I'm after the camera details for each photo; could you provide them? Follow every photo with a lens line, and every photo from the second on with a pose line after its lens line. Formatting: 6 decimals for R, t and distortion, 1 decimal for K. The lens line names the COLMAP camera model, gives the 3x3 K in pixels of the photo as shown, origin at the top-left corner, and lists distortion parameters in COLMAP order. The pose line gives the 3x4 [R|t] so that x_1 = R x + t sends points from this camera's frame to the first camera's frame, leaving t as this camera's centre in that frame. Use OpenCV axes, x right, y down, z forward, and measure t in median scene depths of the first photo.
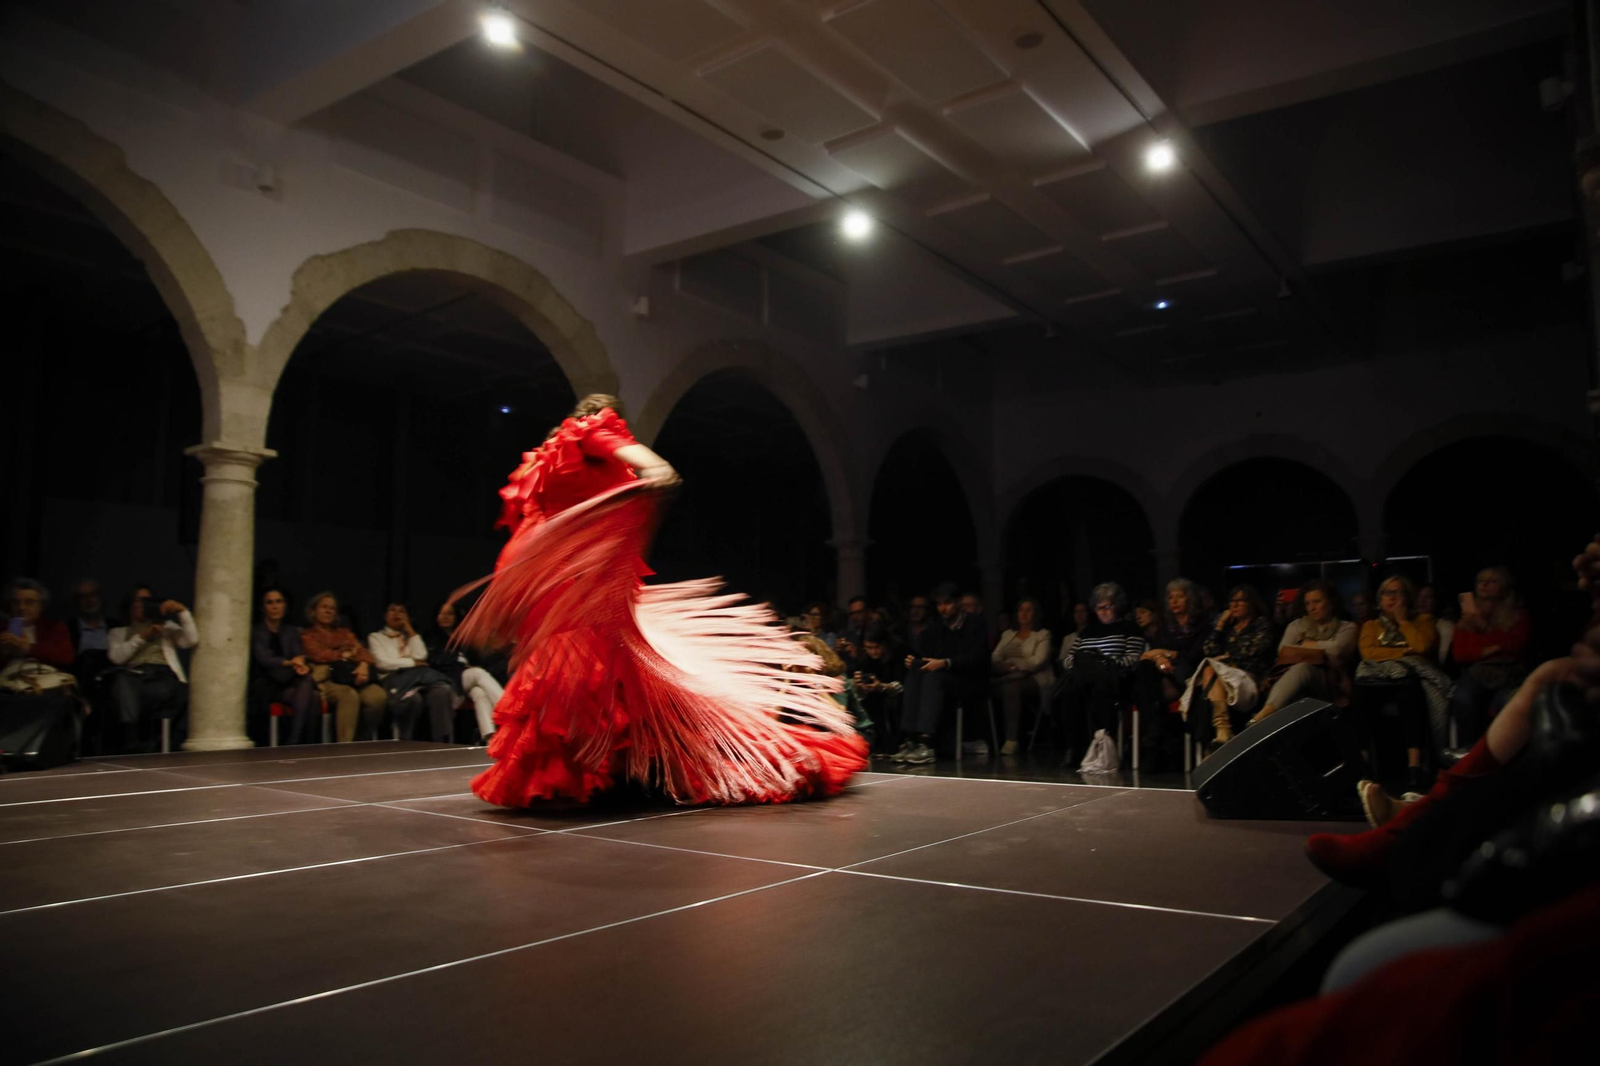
lens RADIAL K [[1115.2, 0, 794.6], [0, 1115.2, 528.7], [0, 0, 1]] dist [-0.100745, 0.052394]
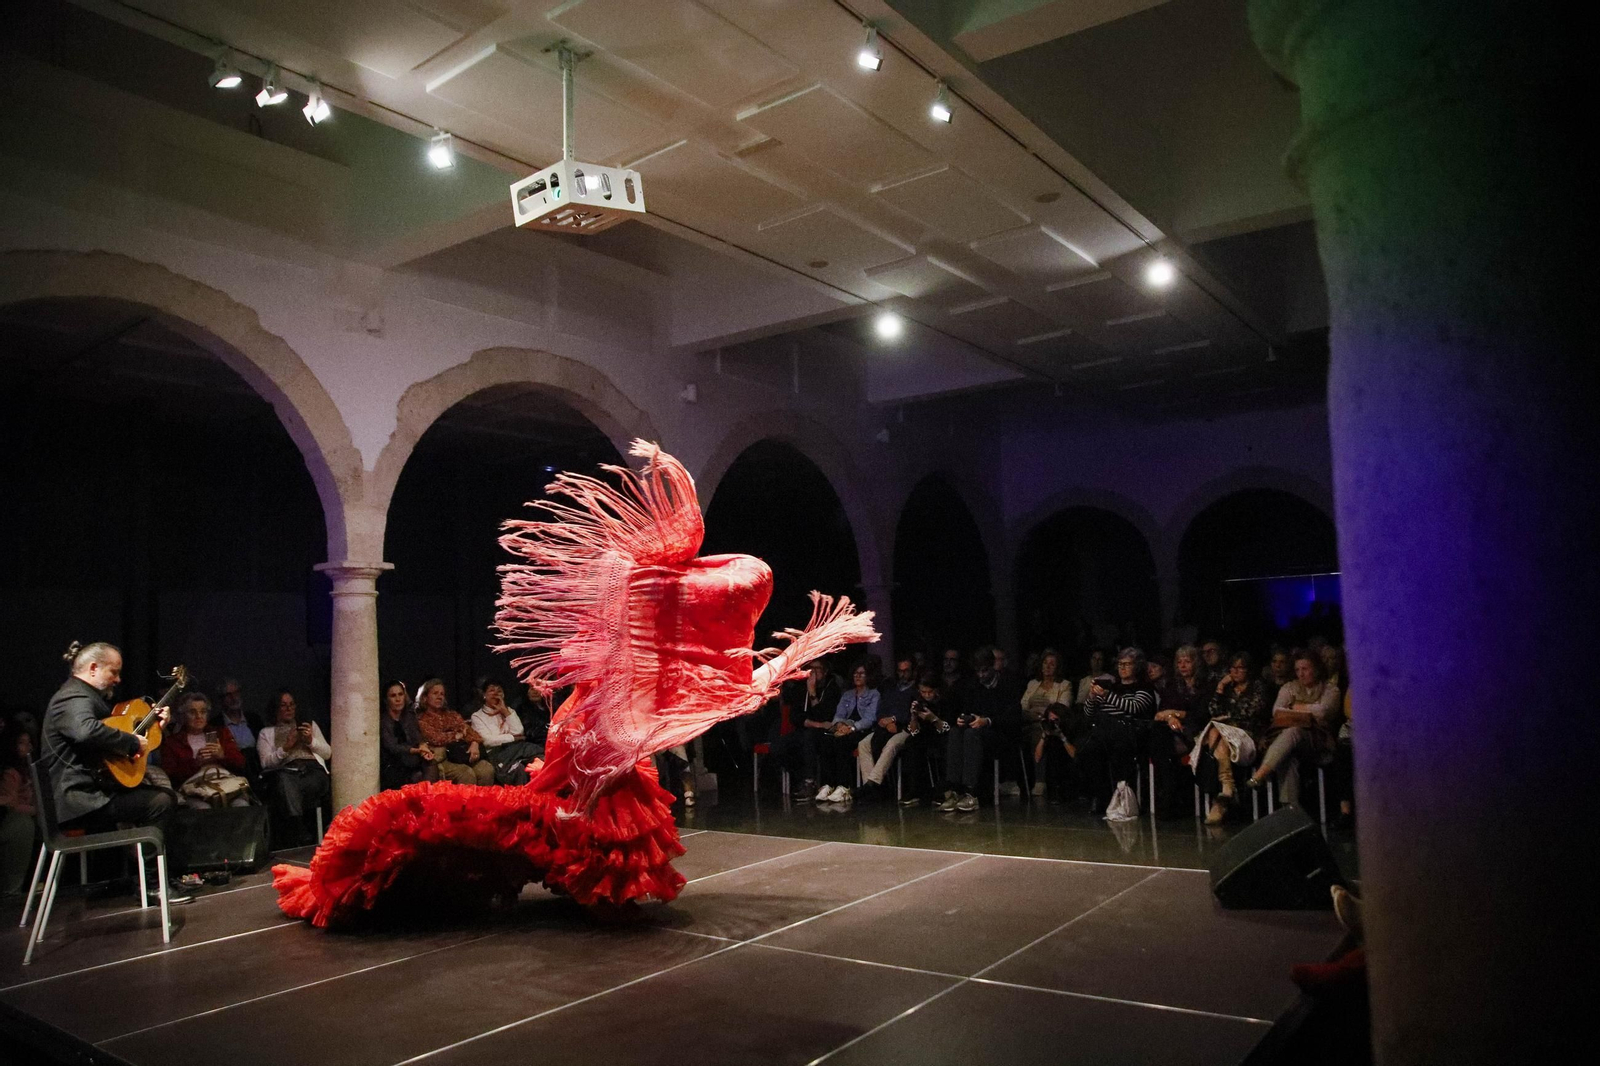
lens RADIAL K [[1115.2, 0, 799.2], [0, 1115.2, 537.0], [0, 0, 1]] dist [-0.100745, 0.052394]
pose [[0.999365, -0.034564, 0.008702, -0.061403], [0.034395, 0.999231, 0.018837, -0.104628], [-0.009346, -0.018526, 0.999785, -0.145656]]
